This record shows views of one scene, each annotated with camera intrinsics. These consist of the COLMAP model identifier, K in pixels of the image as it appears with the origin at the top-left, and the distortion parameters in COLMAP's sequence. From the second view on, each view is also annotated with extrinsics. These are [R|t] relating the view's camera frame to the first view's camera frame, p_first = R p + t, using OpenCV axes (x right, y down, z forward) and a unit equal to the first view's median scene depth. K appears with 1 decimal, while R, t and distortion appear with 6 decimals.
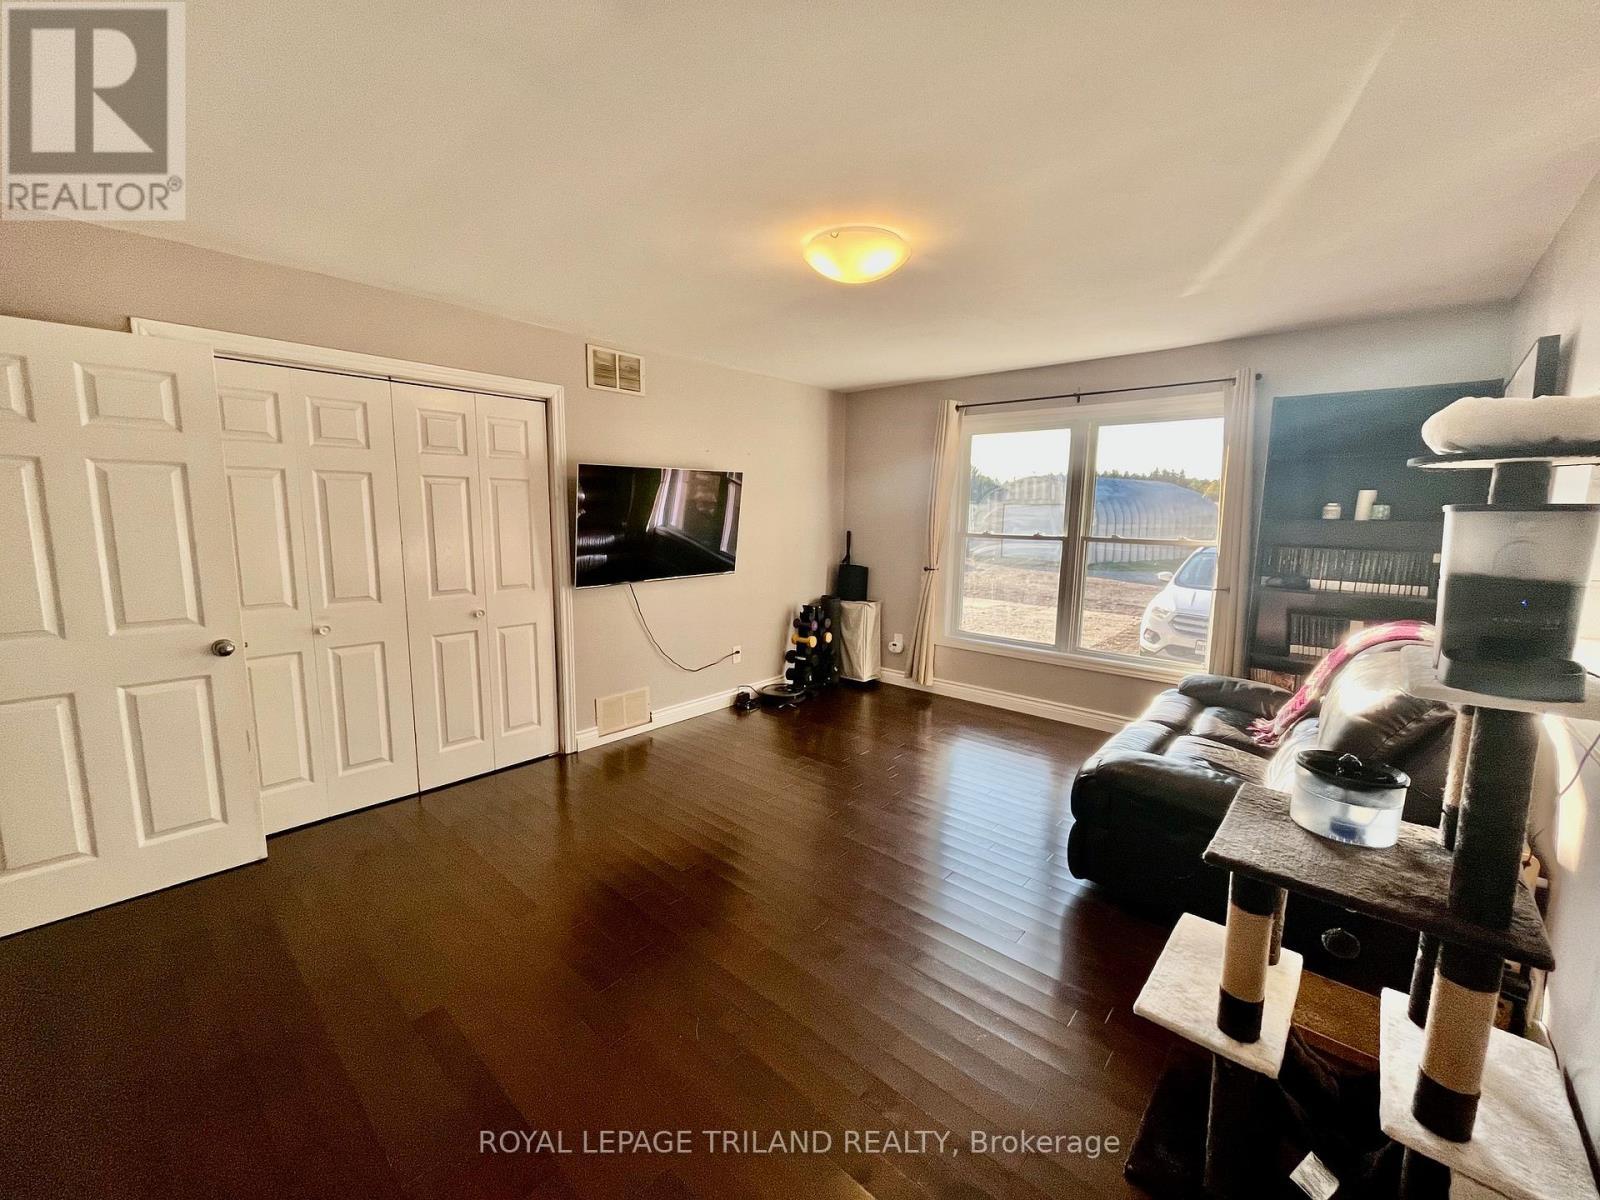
lens RADIAL K [[645.8, 0, 794.6], [0, 645.8, 598.0], [0, 0, 1]] dist [-0.002083, -0.000599]
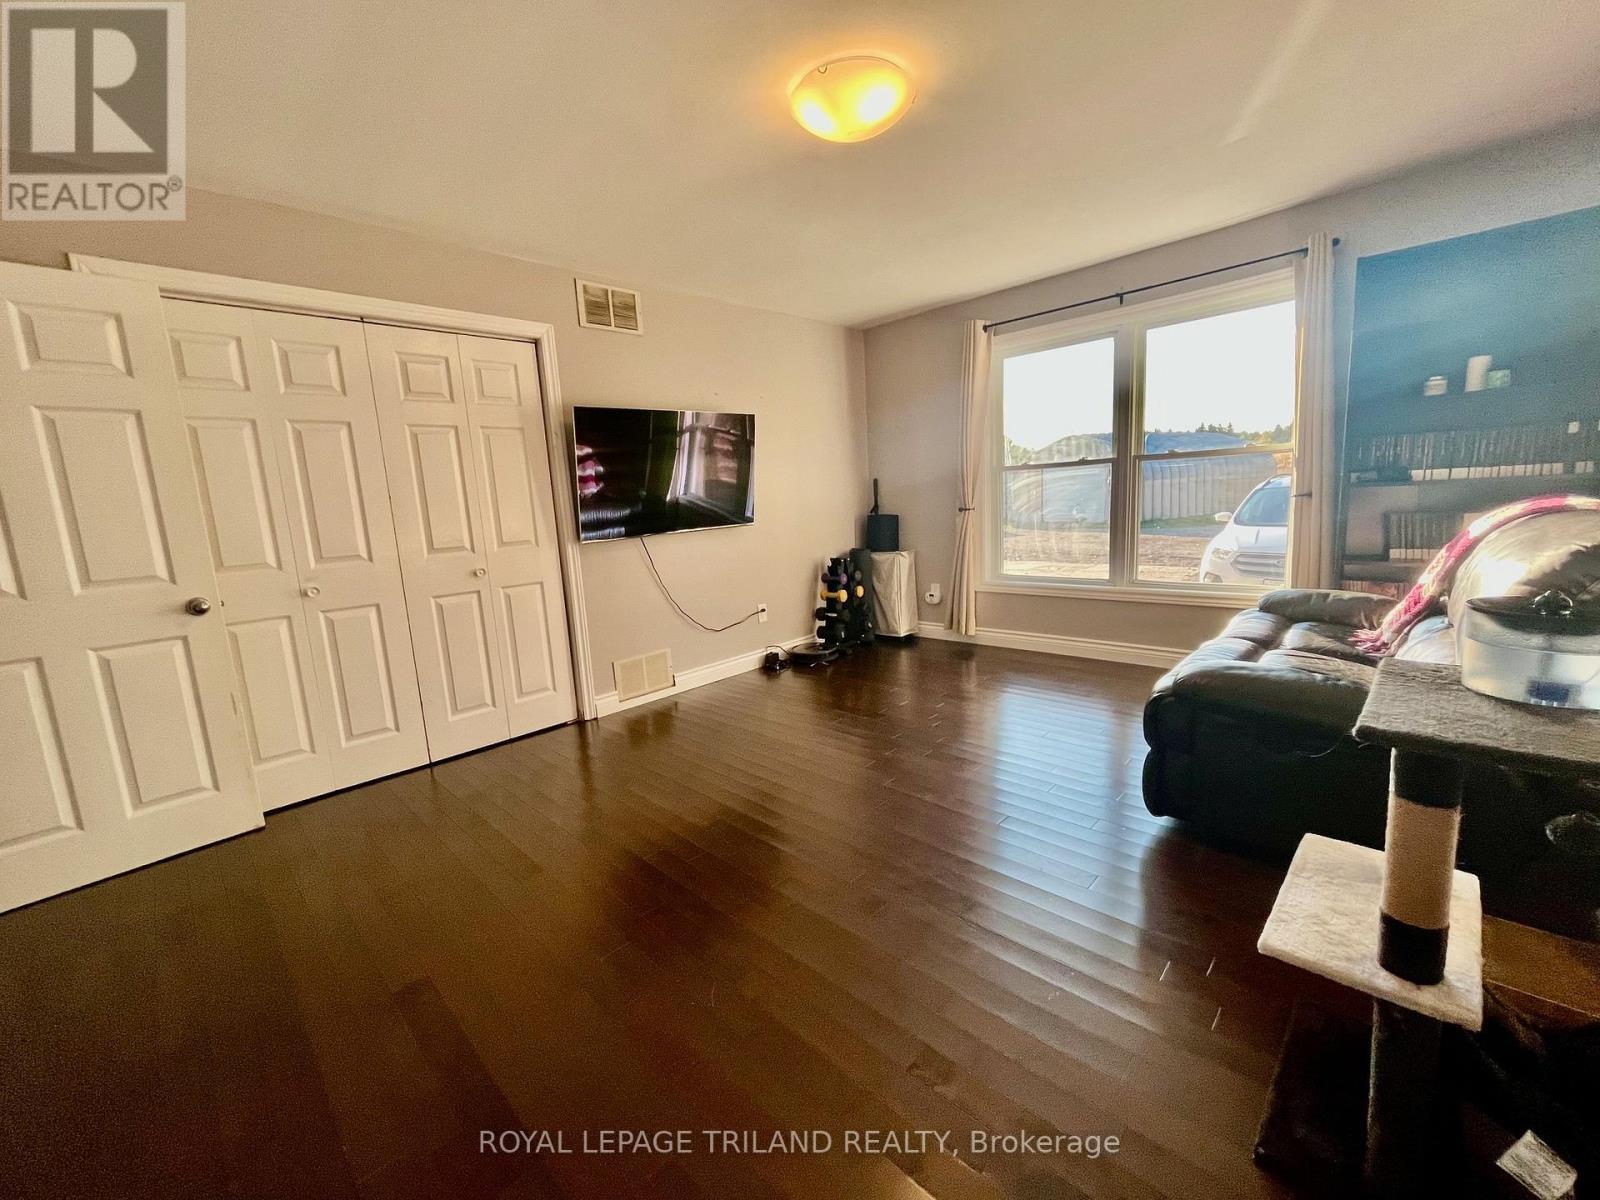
lens RADIAL K [[645.8, 0, 794.6], [0, 645.8, 598.0], [0, 0, 1]] dist [-0.002083, -0.000599]
pose [[0.996241, -0.061598, -0.060914, 0.021348], [0.062828, 0.997853, 0.018493, 0.070136], [0.059644, -0.022250, 0.997972, 0.086163]]
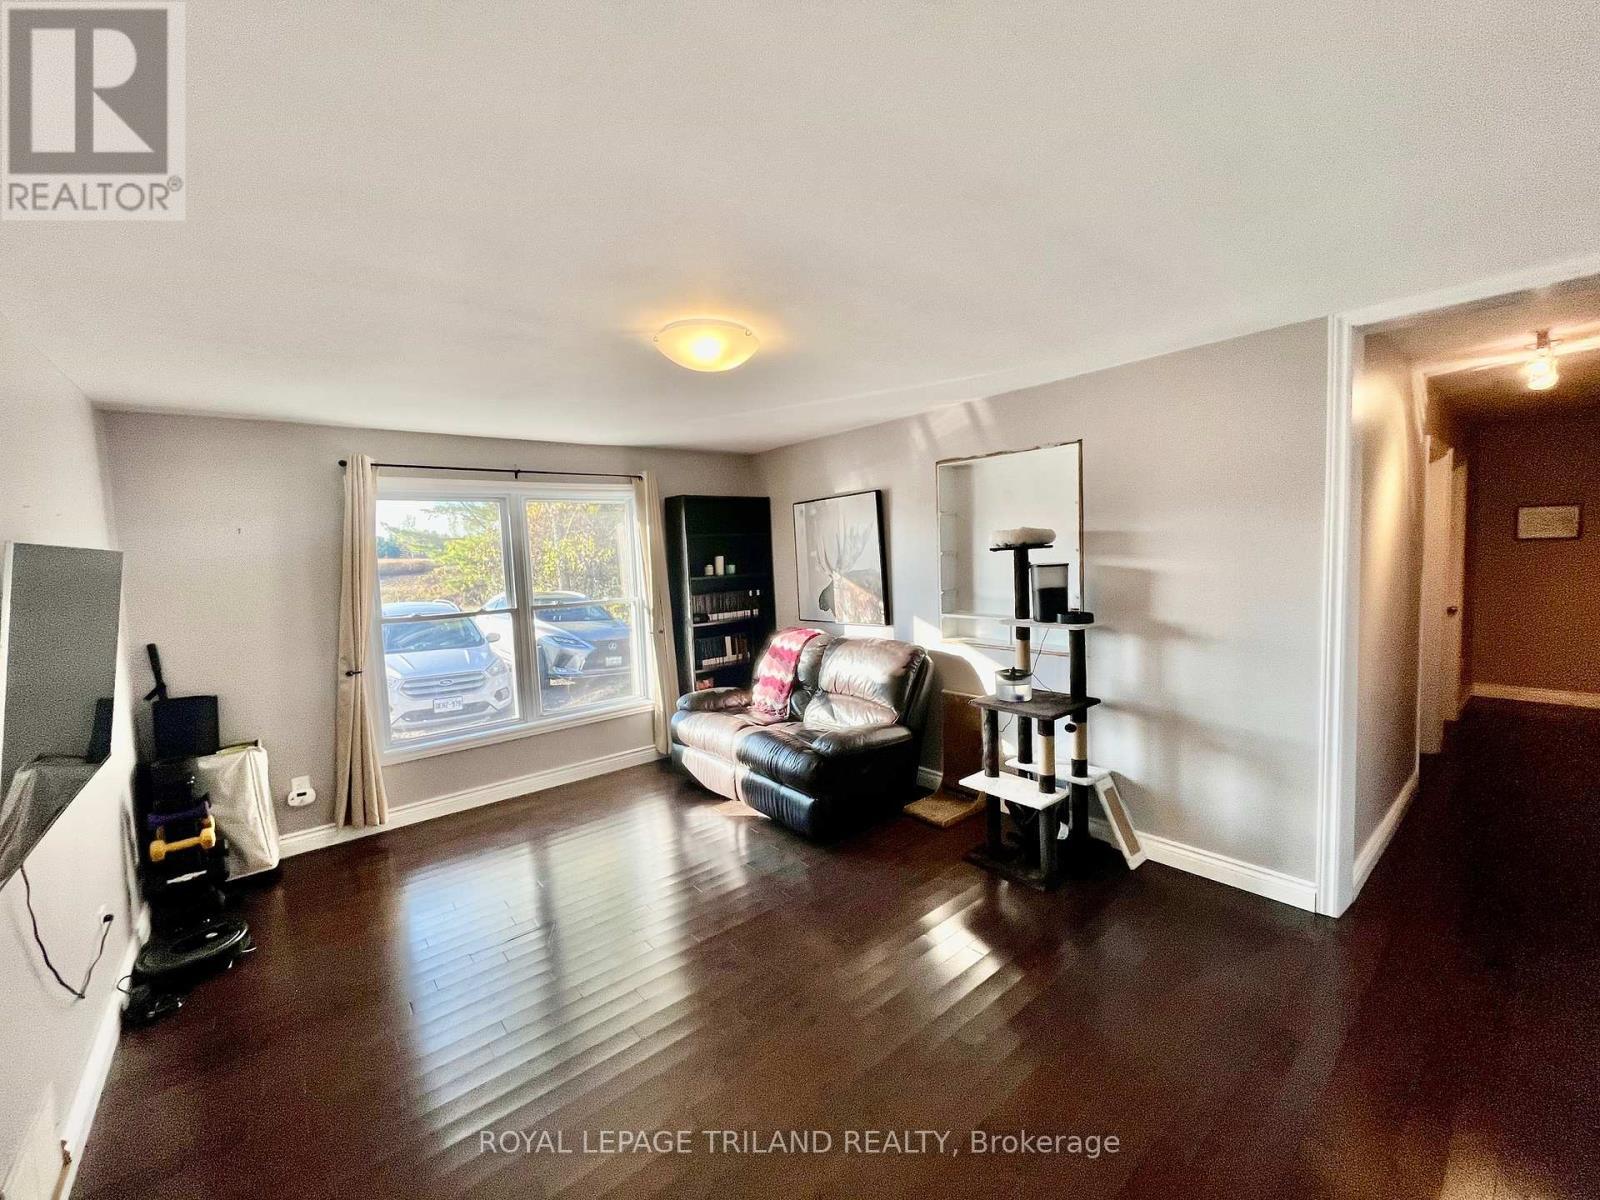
lens RADIAL K [[644.7, 0, 792.2], [0, 644.7, 600.3], [0, 0, 1]] dist [-0.003196, -0.000276]
pose [[0.150636, -0.094149, 0.984096, -0.624433], [0.179173, 0.981569, 0.066481, -0.121672], [-0.972217, 0.166309, 0.164729, 0.524186]]
